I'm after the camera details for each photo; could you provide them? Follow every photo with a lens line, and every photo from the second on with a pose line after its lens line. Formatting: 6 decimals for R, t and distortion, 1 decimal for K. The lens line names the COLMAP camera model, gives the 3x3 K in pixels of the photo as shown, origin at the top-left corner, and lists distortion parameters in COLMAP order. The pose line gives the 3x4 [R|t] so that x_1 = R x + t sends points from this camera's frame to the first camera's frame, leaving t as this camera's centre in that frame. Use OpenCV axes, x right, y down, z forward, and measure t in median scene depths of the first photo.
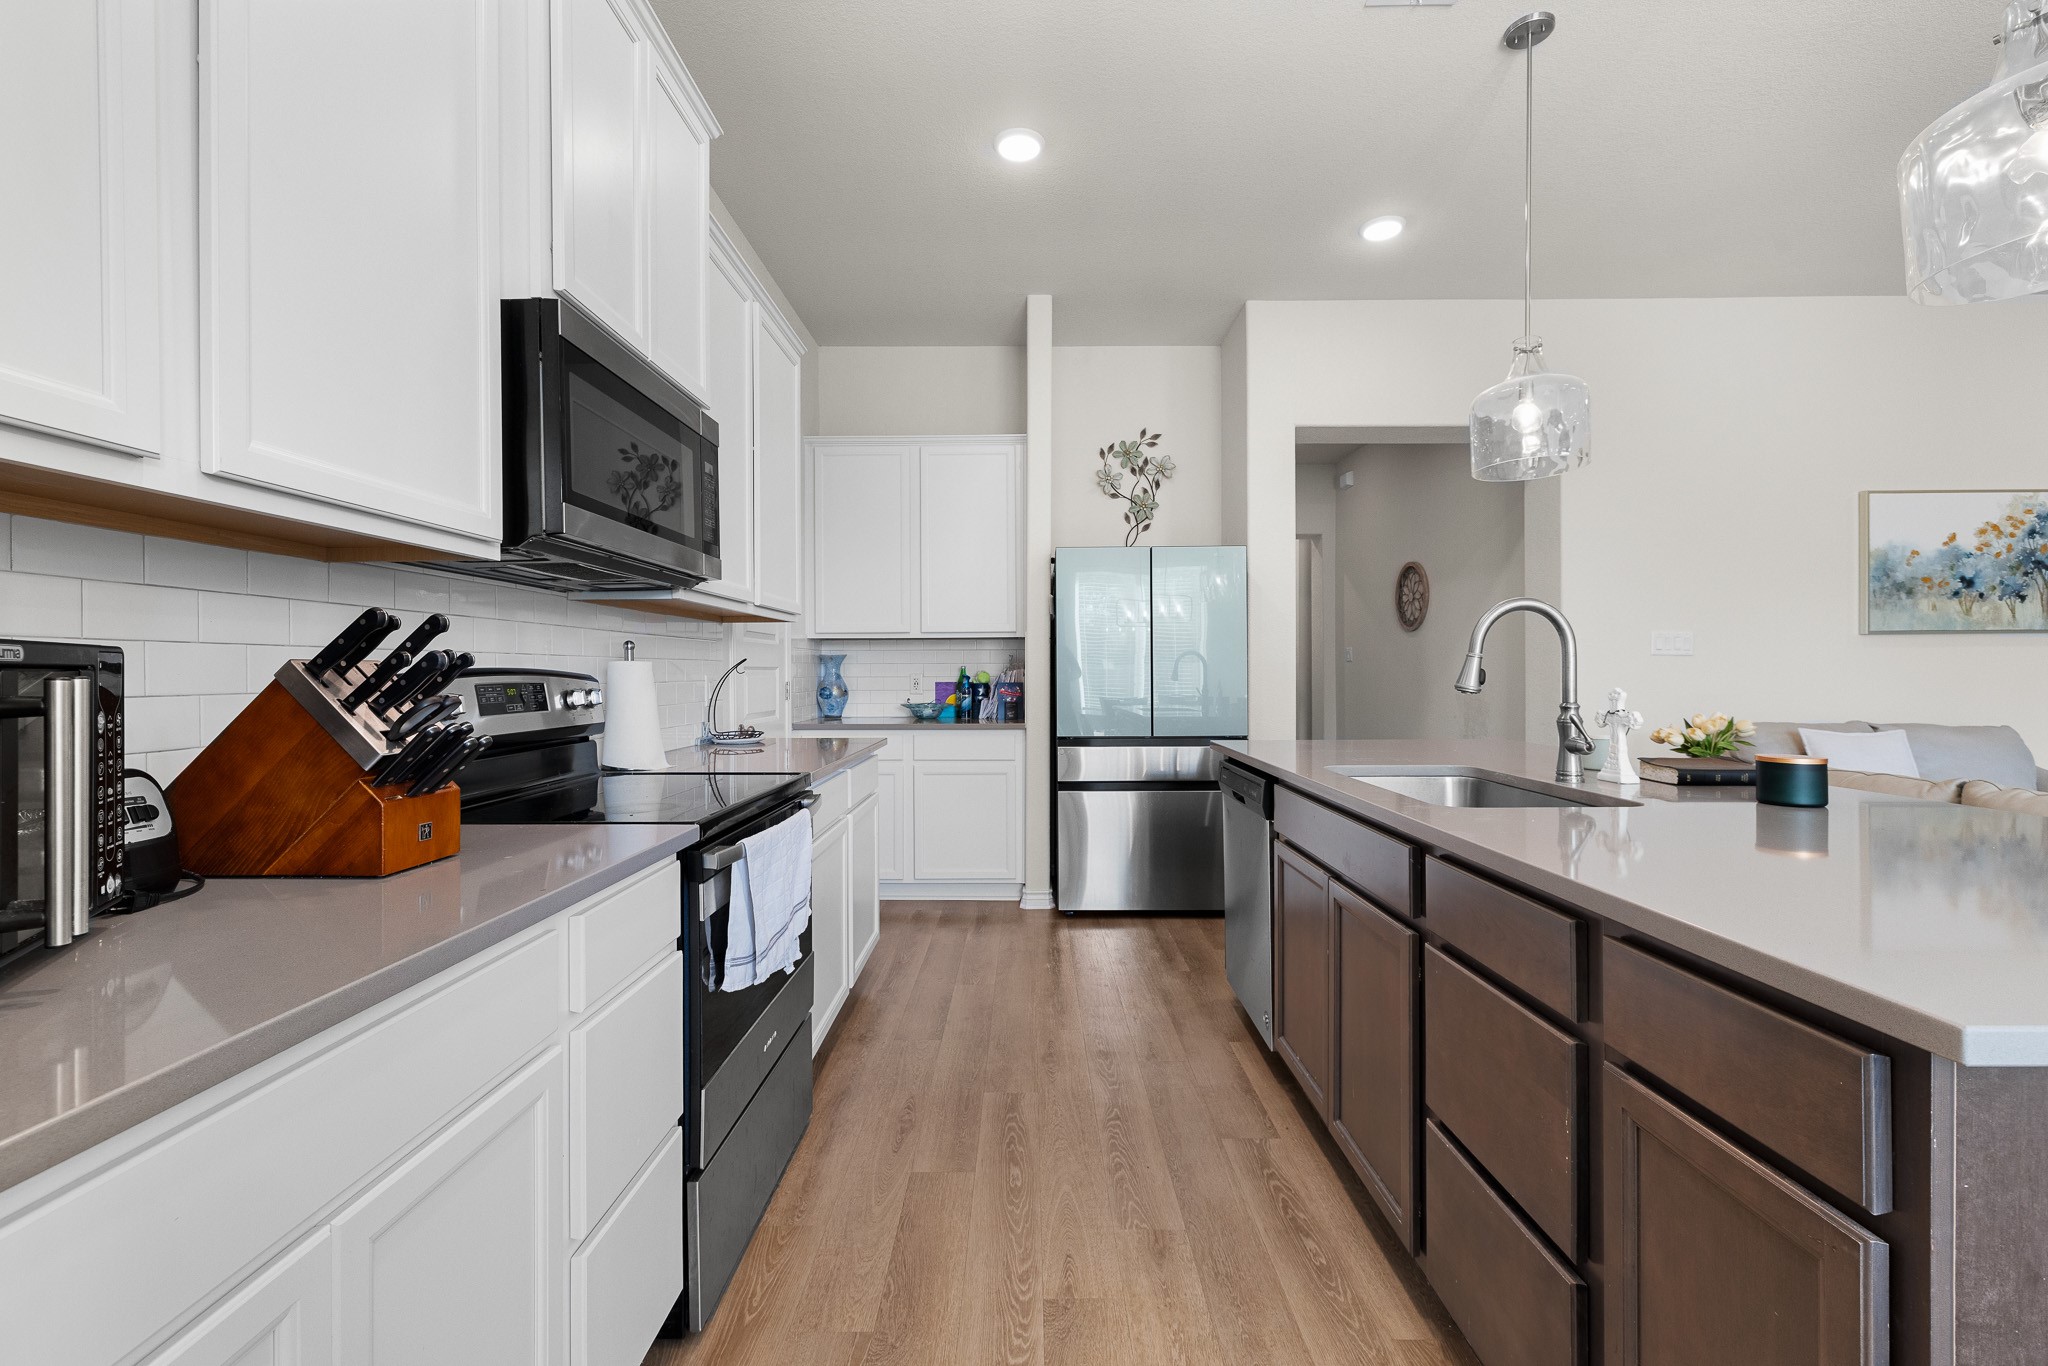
lens RADIAL K [[850.9, 0, 1024.9], [0, 850.9, 673.0], [0, 0, 1]] dist [0.002424, 0.000360]
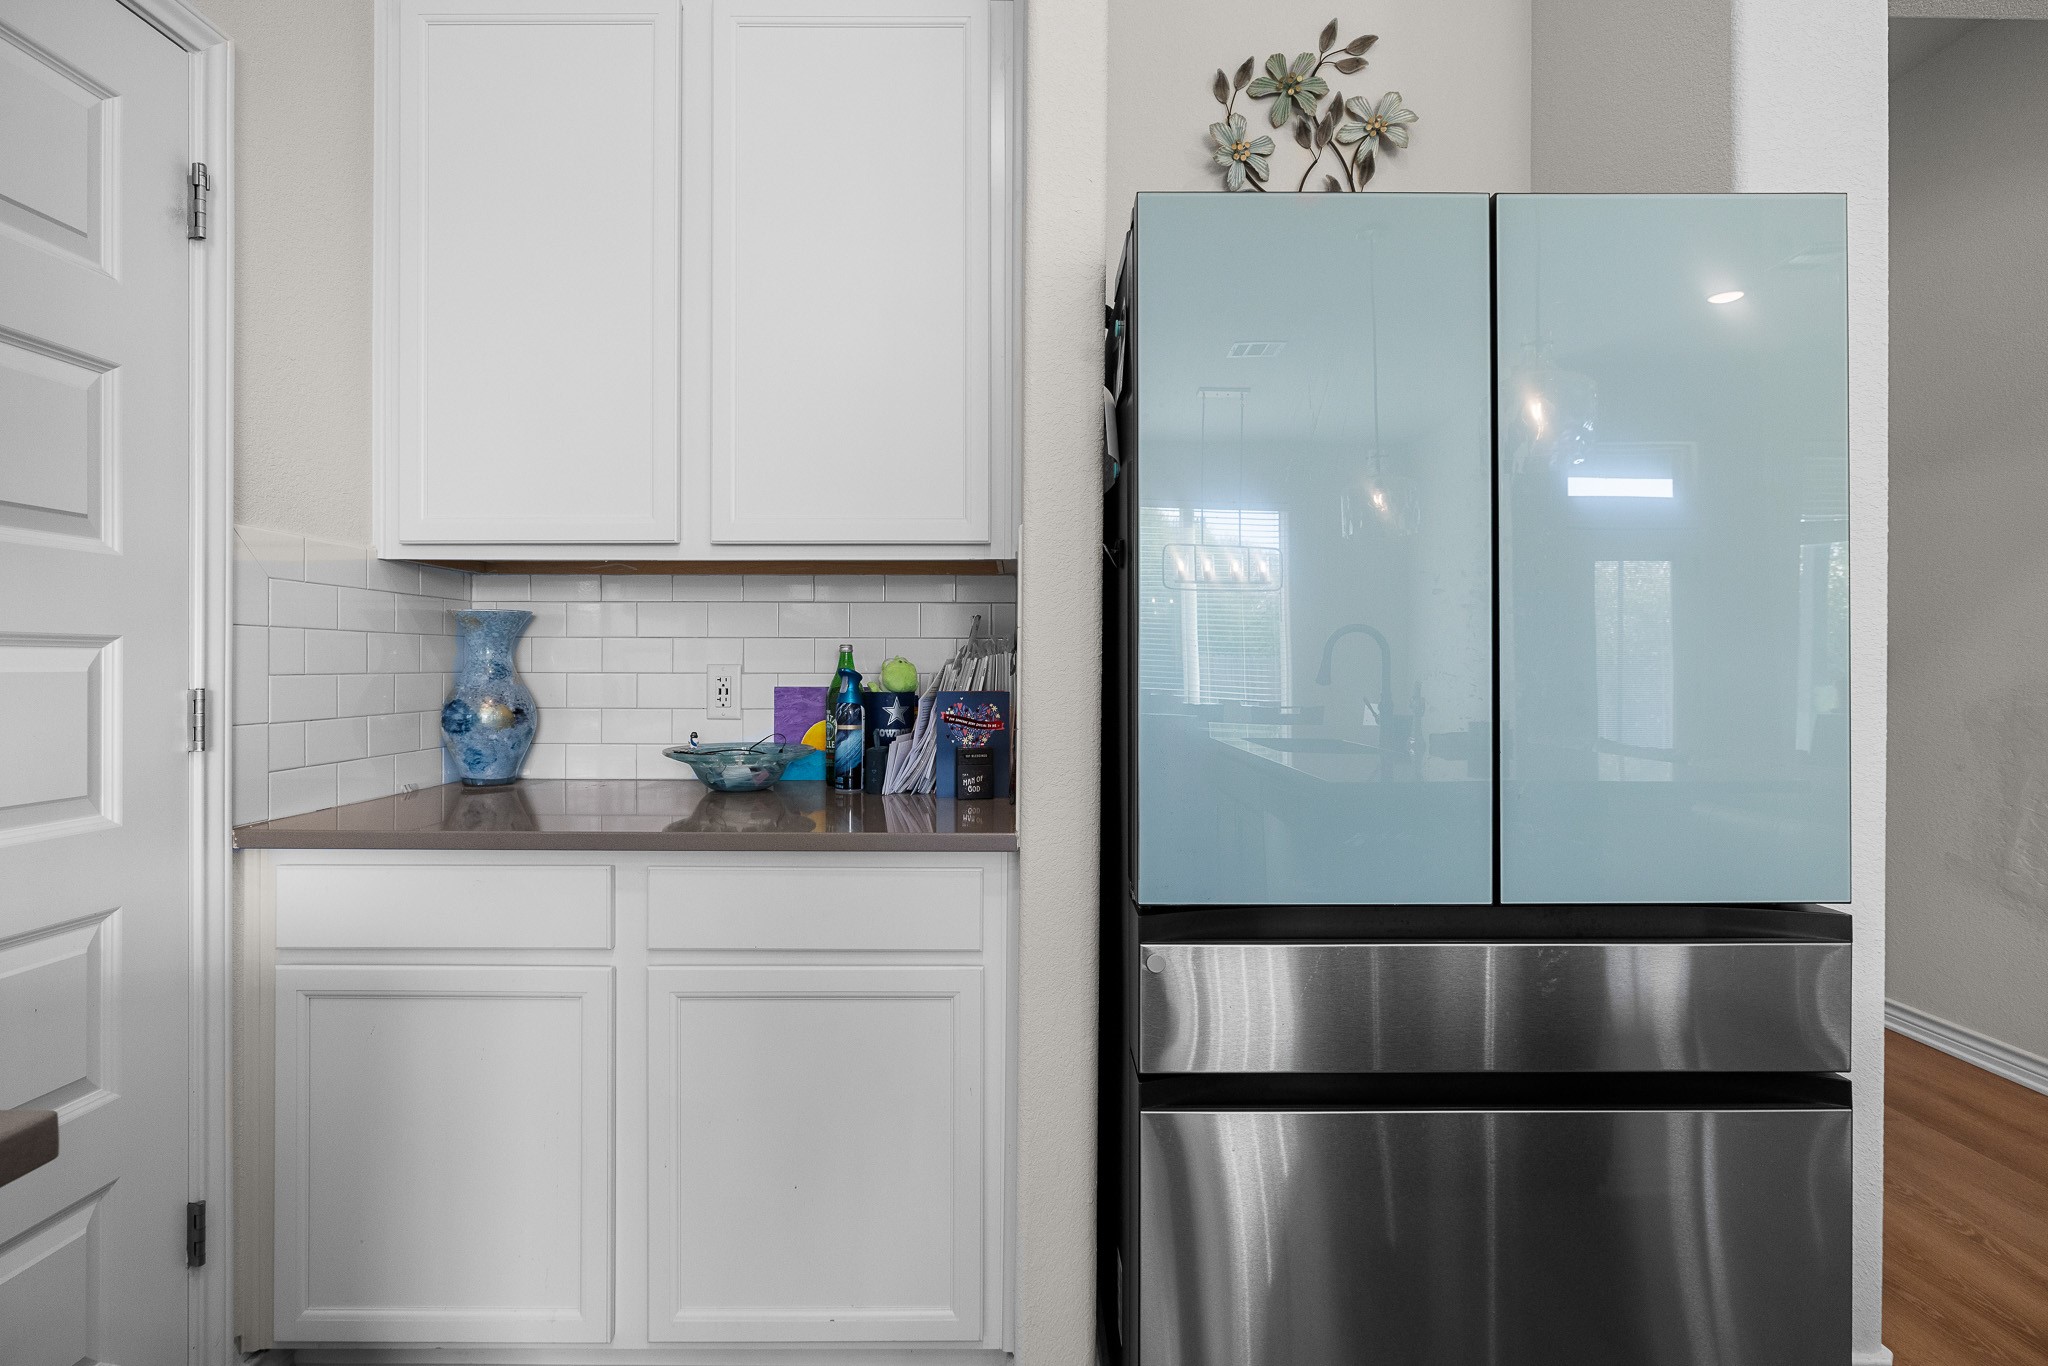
lens RADIAL K [[992.6, 0, 1019.4], [0, 992.6, 671.3], [0, 0, 1]] dist [-0.006401, -0.000359]
pose [[0.999988, 0.004318, 0.002257, 0.001013], [-0.004321, 0.999990, 0.000964, 0.002711], [-0.002253, -0.000974, 0.999997, 0.576398]]
